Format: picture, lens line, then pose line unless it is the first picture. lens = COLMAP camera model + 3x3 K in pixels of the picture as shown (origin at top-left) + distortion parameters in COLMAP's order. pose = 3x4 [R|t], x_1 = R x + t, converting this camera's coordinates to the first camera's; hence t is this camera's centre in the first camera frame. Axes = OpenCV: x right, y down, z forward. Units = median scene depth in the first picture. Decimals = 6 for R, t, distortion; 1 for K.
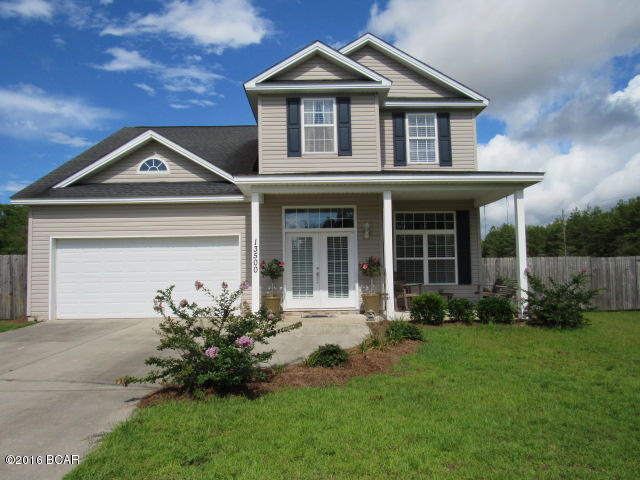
lens RADIAL K [[458.8, 0, 318.4], [0, 458.8, 242.2], [0, 0, 1]] dist [-0.019957, -0.002219]
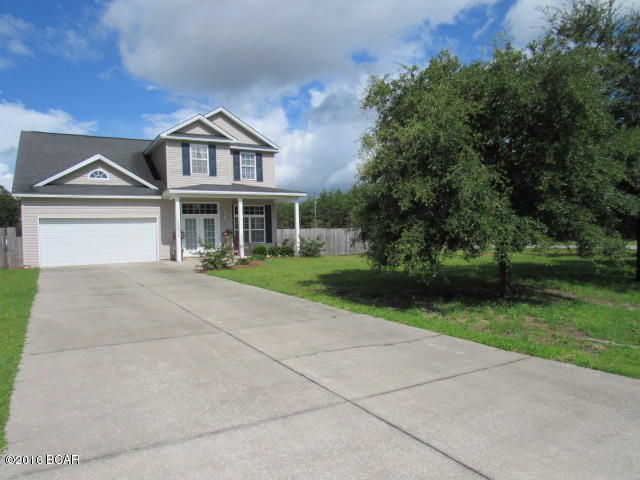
lens RADIAL K [[458.8, 0, 319.9], [0, 458.8, 239.9], [0, 0, 1]] dist [-0.019957, -0.002219]
pose [[0.875480, -0.013944, 0.483052, -0.474959], [-0.013074, 0.998534, 0.052521, -0.028115], [-0.483077, -0.052297, 0.874015, -0.894833]]
